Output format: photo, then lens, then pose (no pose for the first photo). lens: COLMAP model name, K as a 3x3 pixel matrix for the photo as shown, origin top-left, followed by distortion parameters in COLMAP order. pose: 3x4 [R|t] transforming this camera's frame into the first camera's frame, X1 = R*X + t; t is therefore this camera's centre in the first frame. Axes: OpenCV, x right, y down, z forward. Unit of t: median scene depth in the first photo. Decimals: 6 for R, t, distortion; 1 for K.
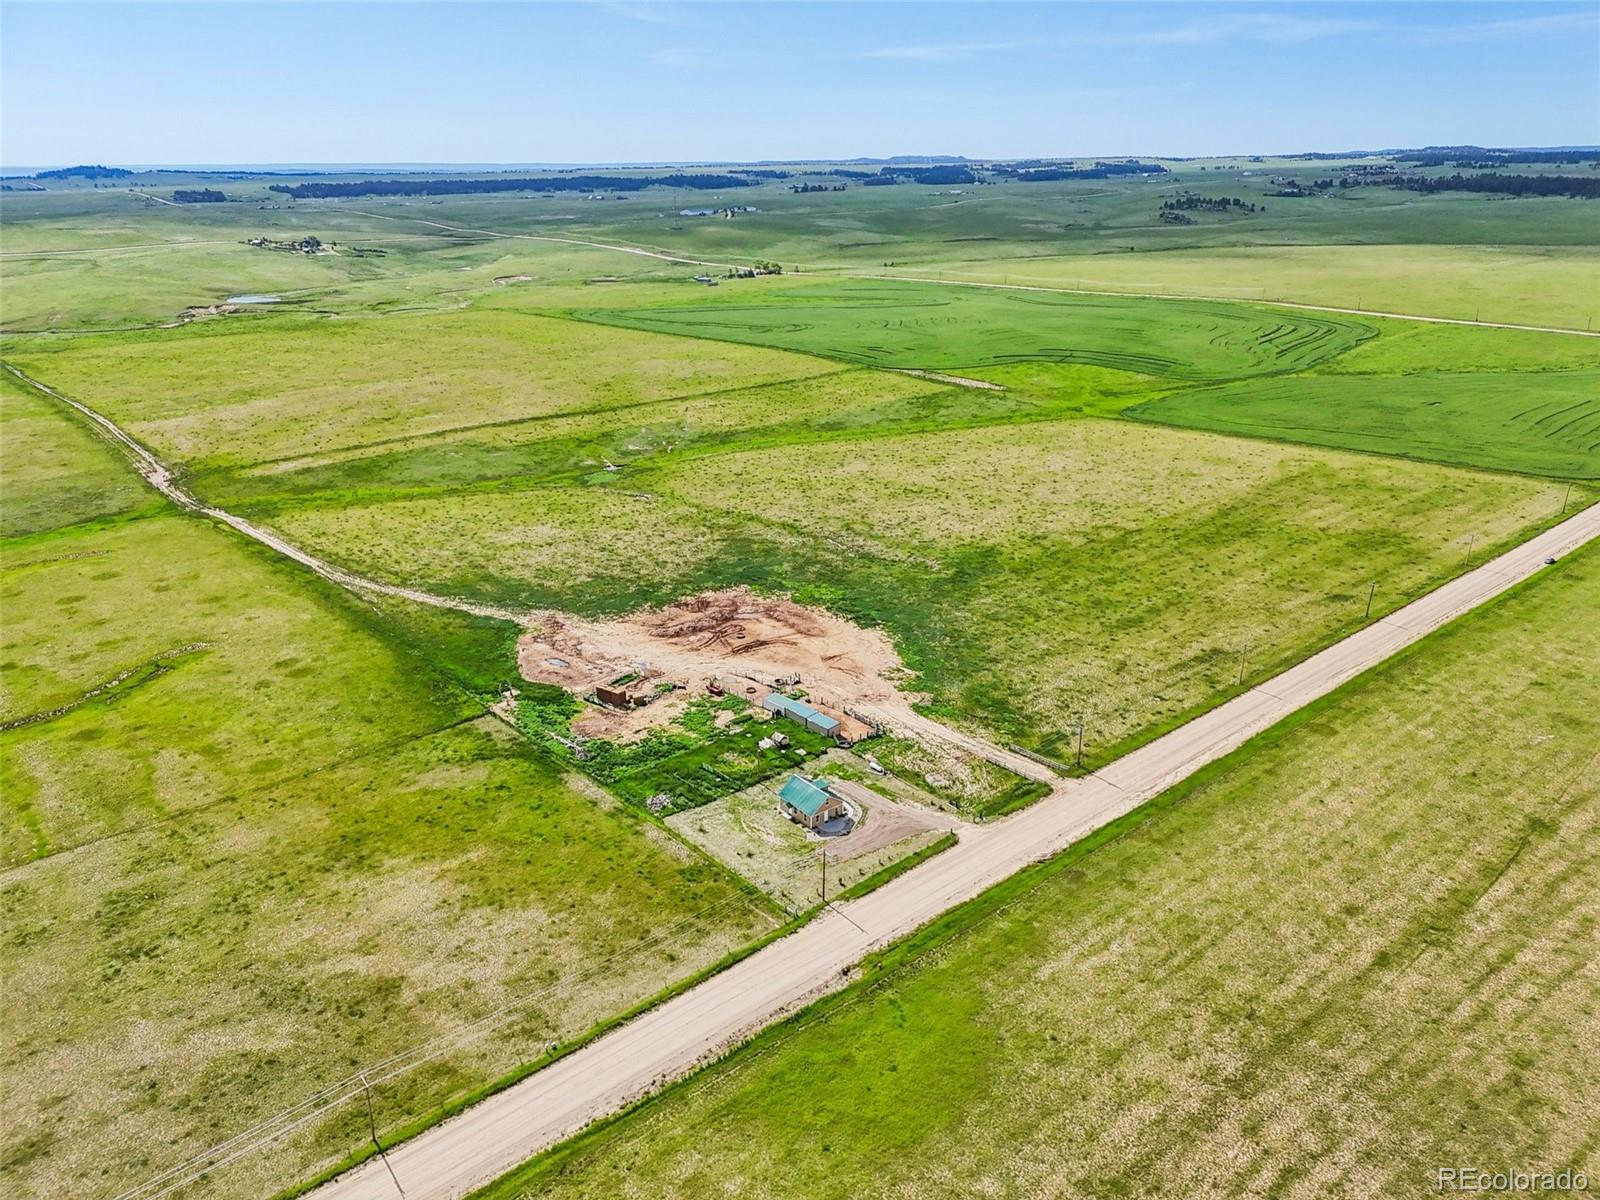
lens RADIAL K [[1166.9, 0, 800.0], [0, 1166.9, 600.0], [0, 0, 1]] dist [0.093479, -0.099675]
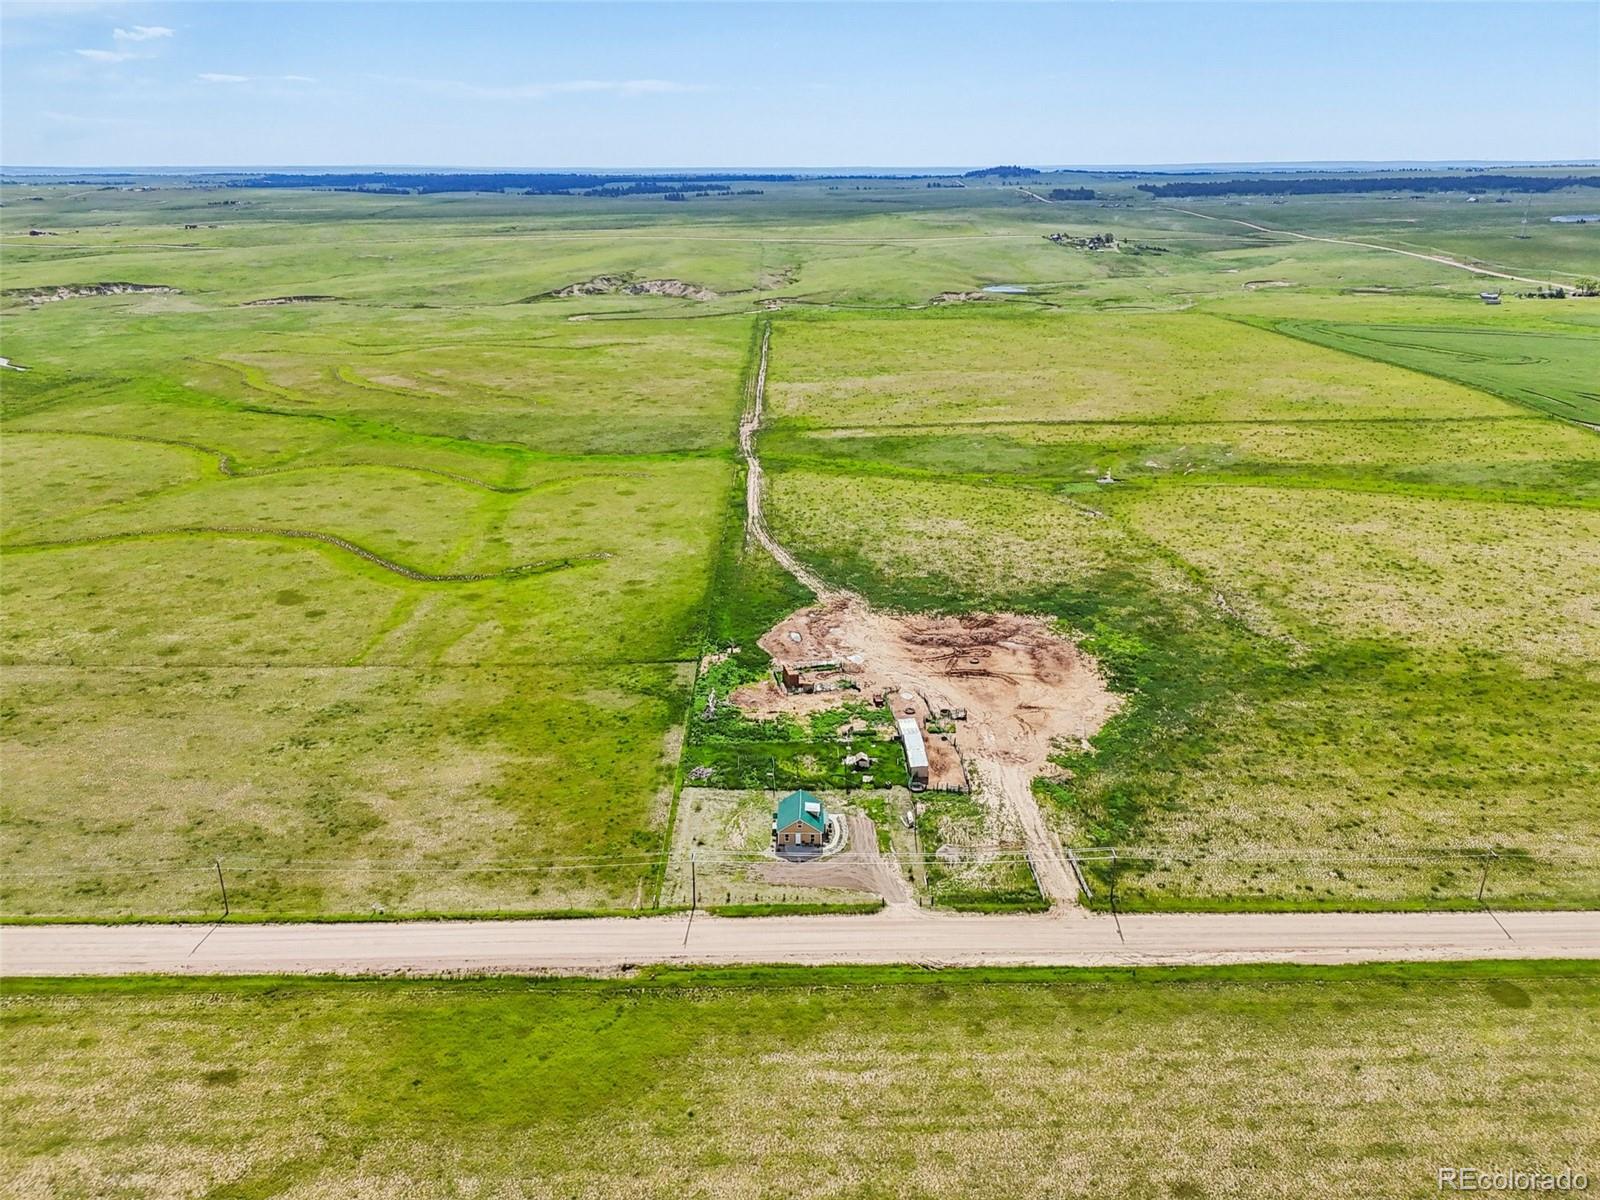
lens RADIAL K [[1166.9, 0, 800.0], [0, 1166.9, 600.0], [0, 0, 1]] dist [0.093479, -0.099675]
pose [[0.768287, 0.229749, -0.597454, 0.486790], [-0.229314, 0.970206, 0.078207, -0.072624], [0.597621, 0.076919, 0.798081, 0.185988]]
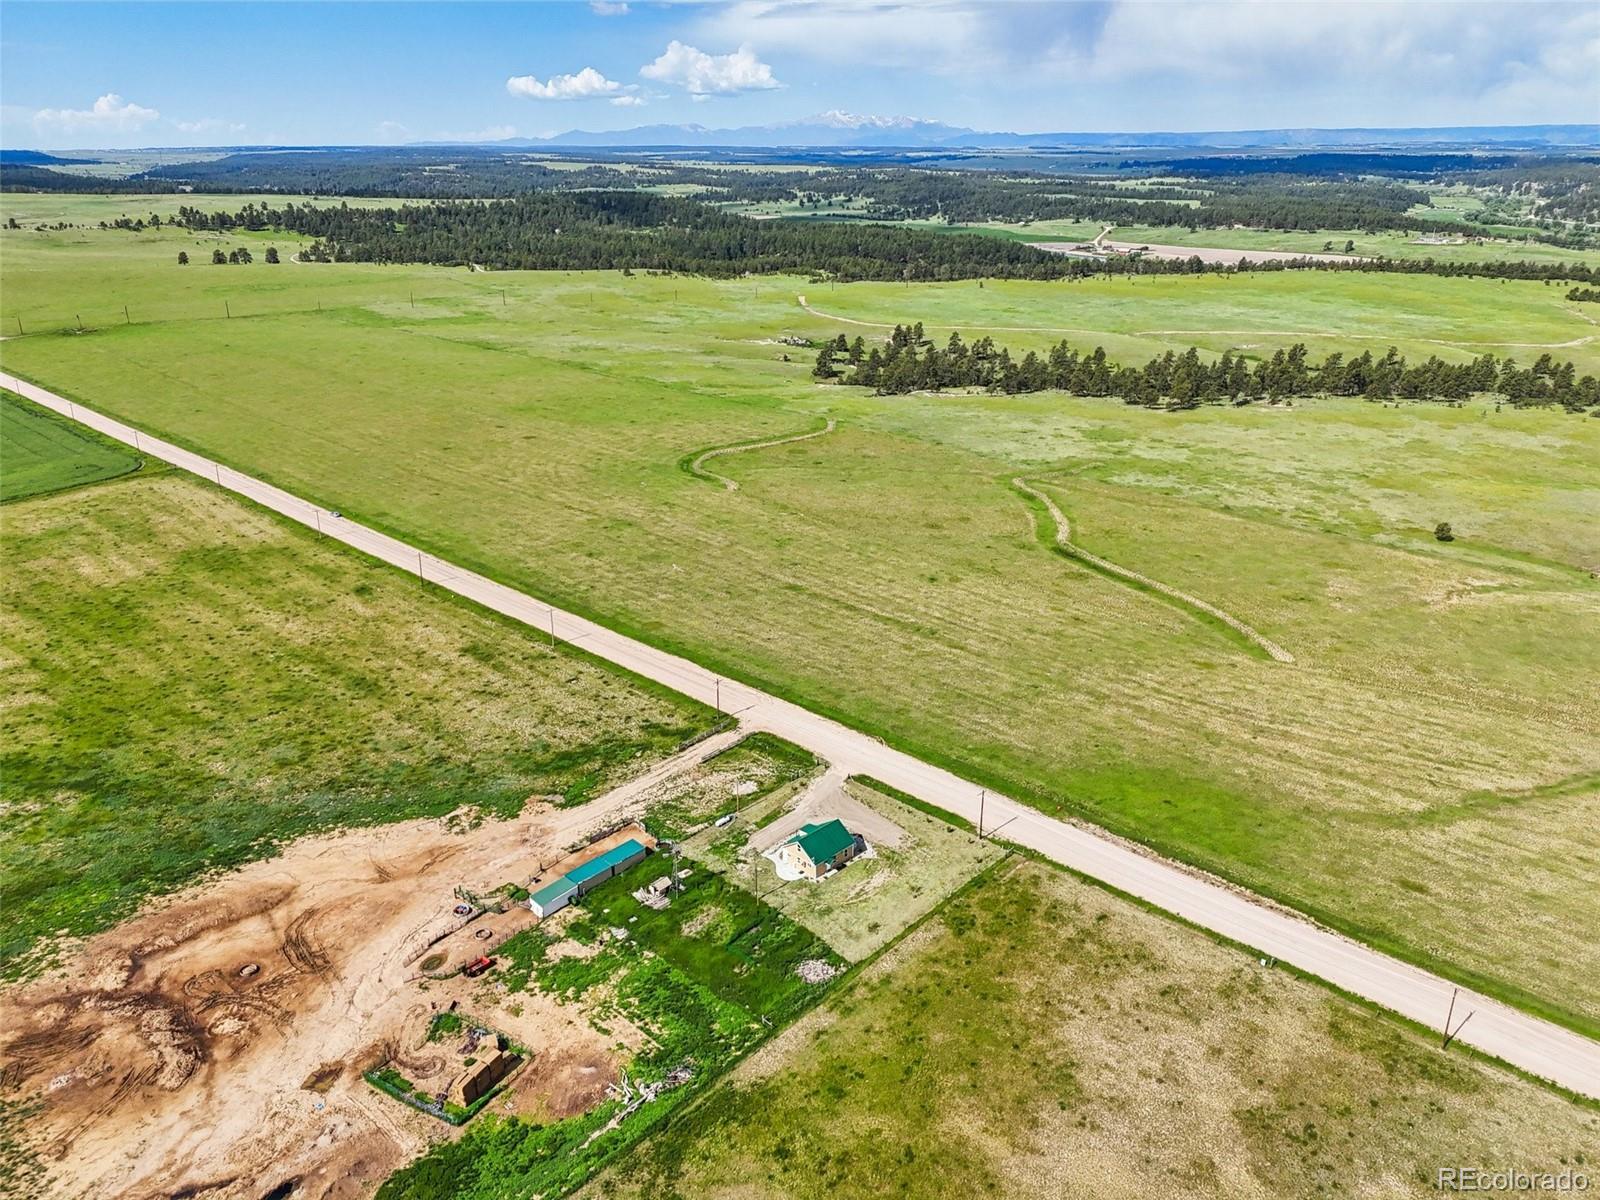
lens RADIAL K [[1166.9, 0, 800.0], [0, 1166.9, 600.0], [0, 0, 1]] dist [0.093479, -0.099675]
pose [[-0.105670, -0.350572, 0.930555, -0.693893], [0.356831, 0.860101, 0.364550, -0.300915], [-0.928173, 0.370573, 0.034208, 0.807281]]
